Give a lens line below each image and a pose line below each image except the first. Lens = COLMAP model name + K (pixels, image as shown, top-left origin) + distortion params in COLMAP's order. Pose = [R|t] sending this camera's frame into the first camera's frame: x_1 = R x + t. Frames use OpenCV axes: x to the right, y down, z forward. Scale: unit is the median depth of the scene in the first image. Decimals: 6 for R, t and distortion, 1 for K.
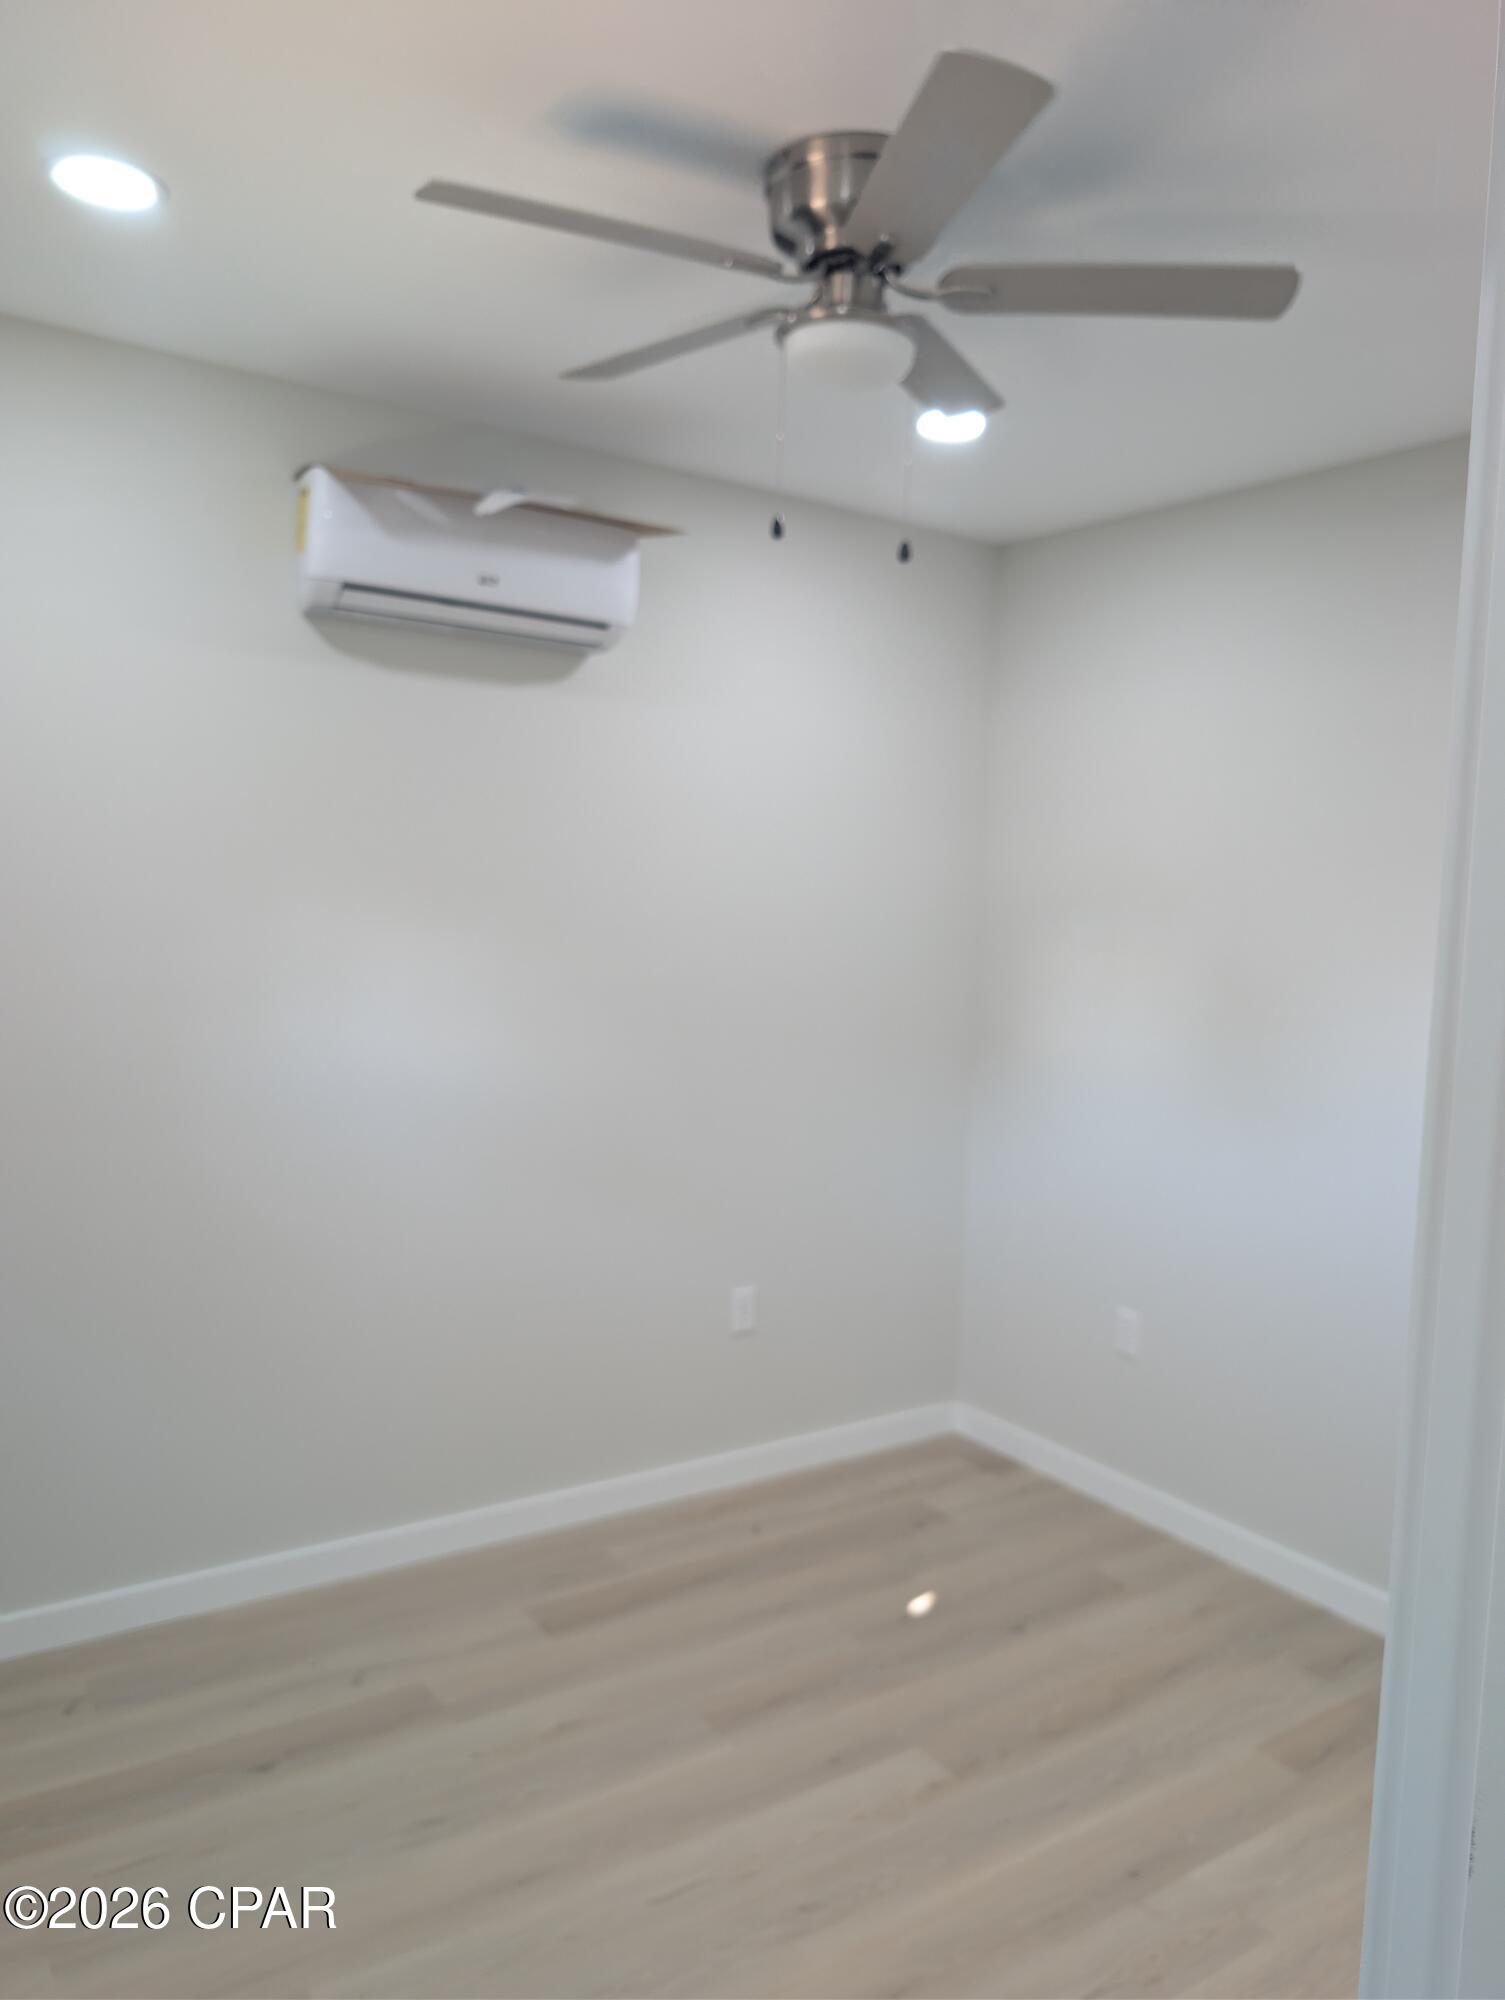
lens RADIAL K [[1425.0, 0, 764.2], [0, 1425.0, 997.0], [0, 0, 1]] dist [-0.001934, 0.002843]
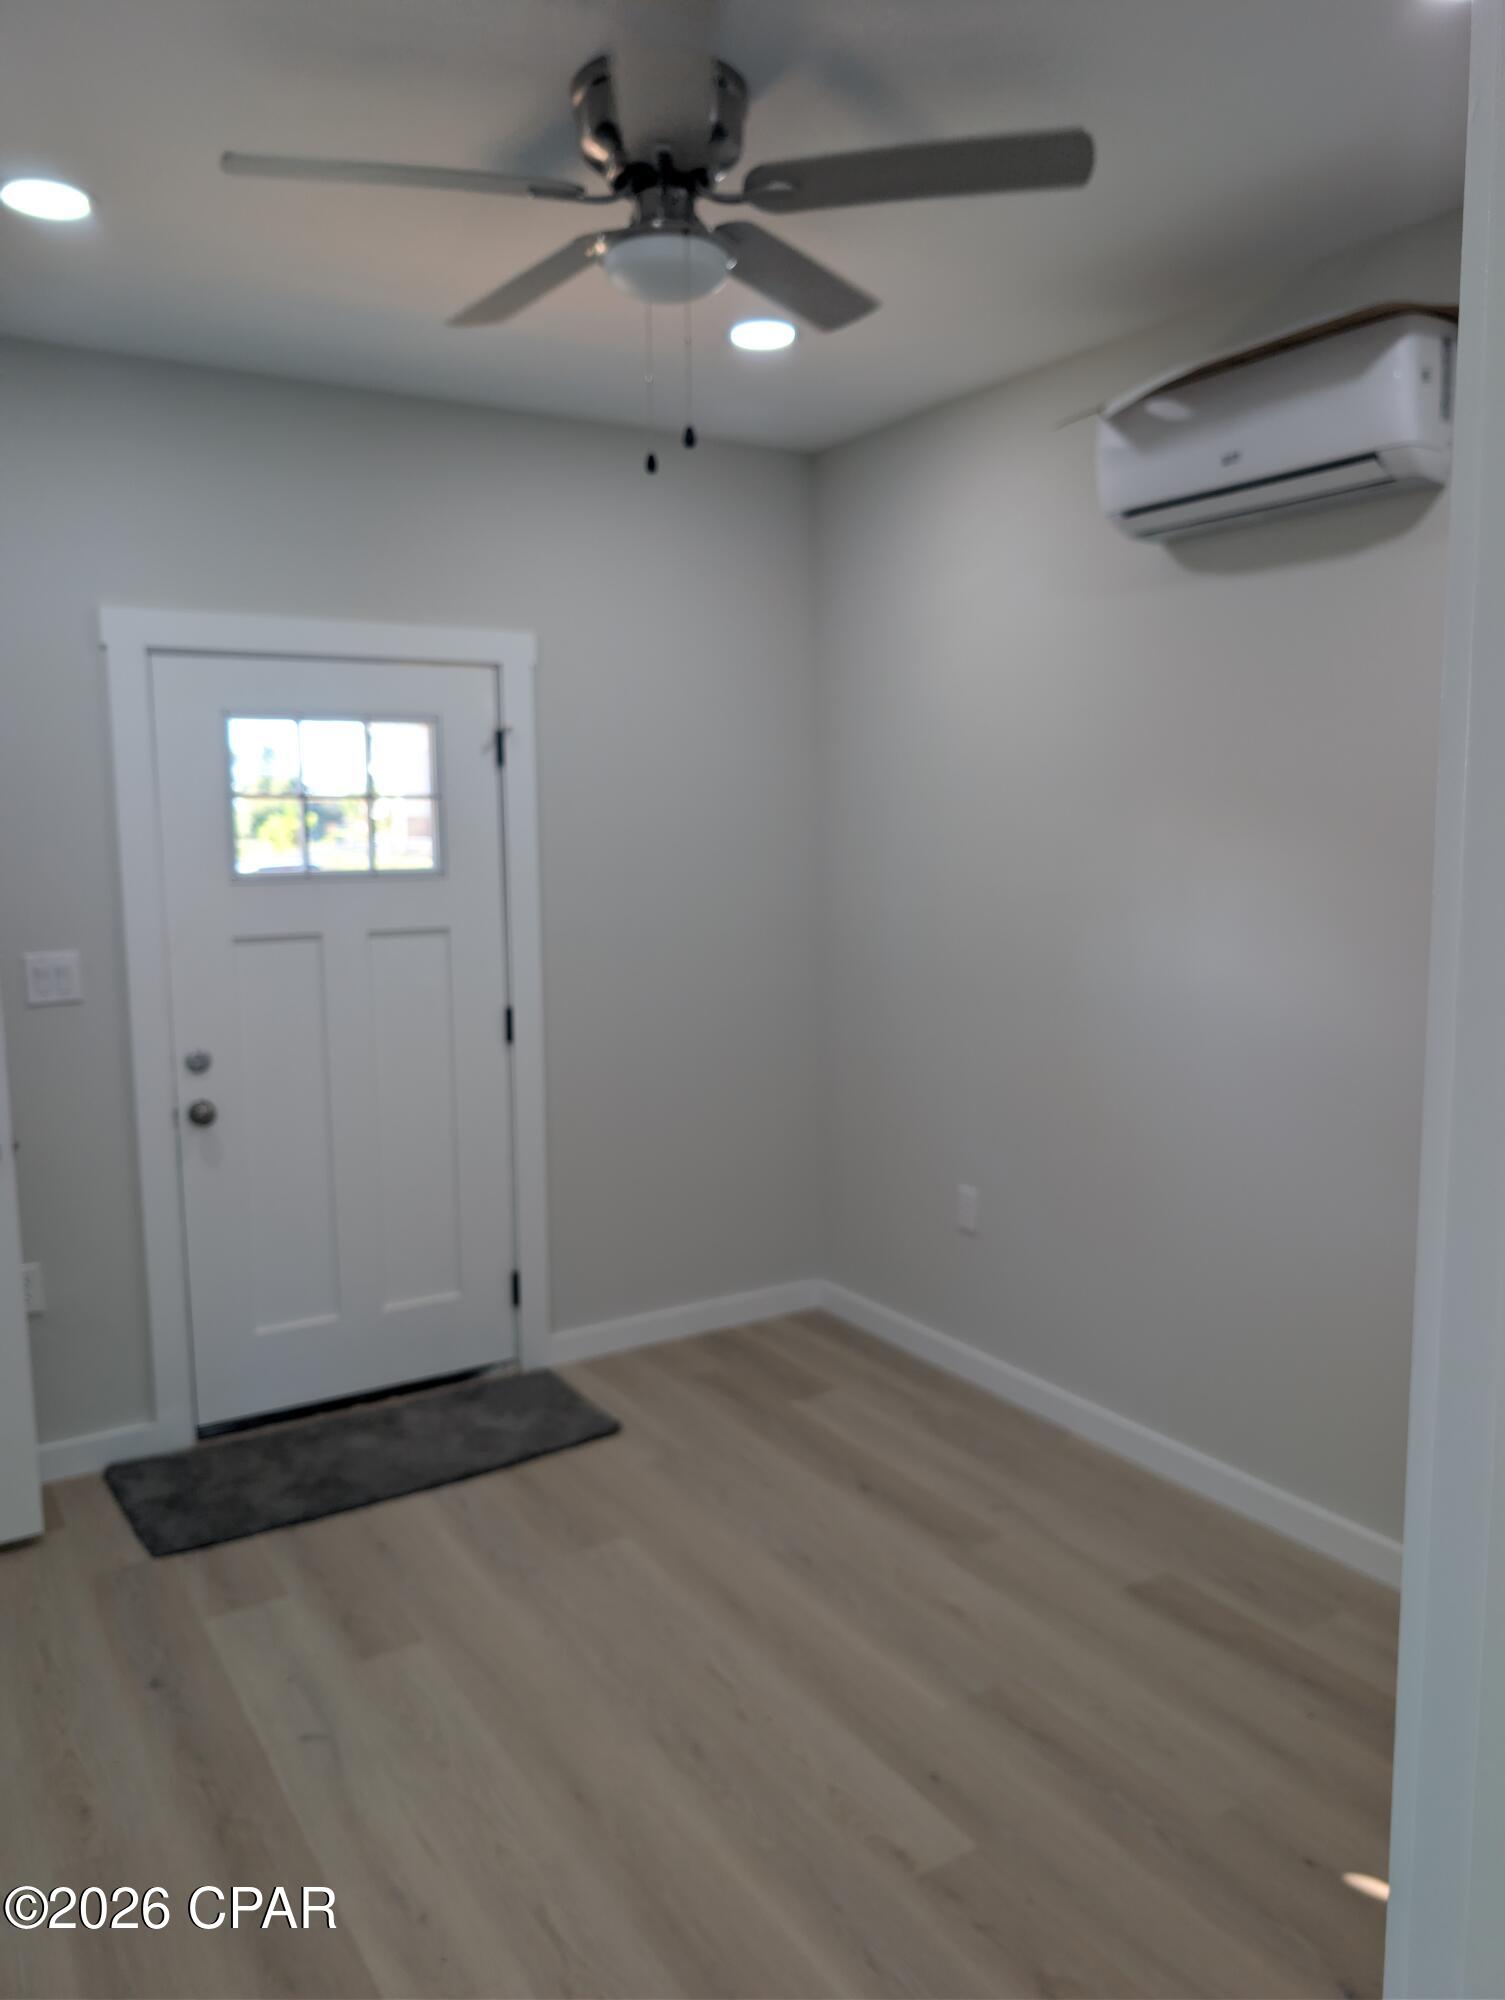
lens RADIAL K [[1425.0, 0, 764.2], [0, 1425.0, 997.0], [0, 0, 1]] dist [-0.001934, 0.002843]
pose [[-0.018864, 0.089100, -0.995844, 0.831182], [-0.059553, 0.994153, 0.090077, -0.017082], [0.998047, 0.061005, -0.013448, 0.821233]]
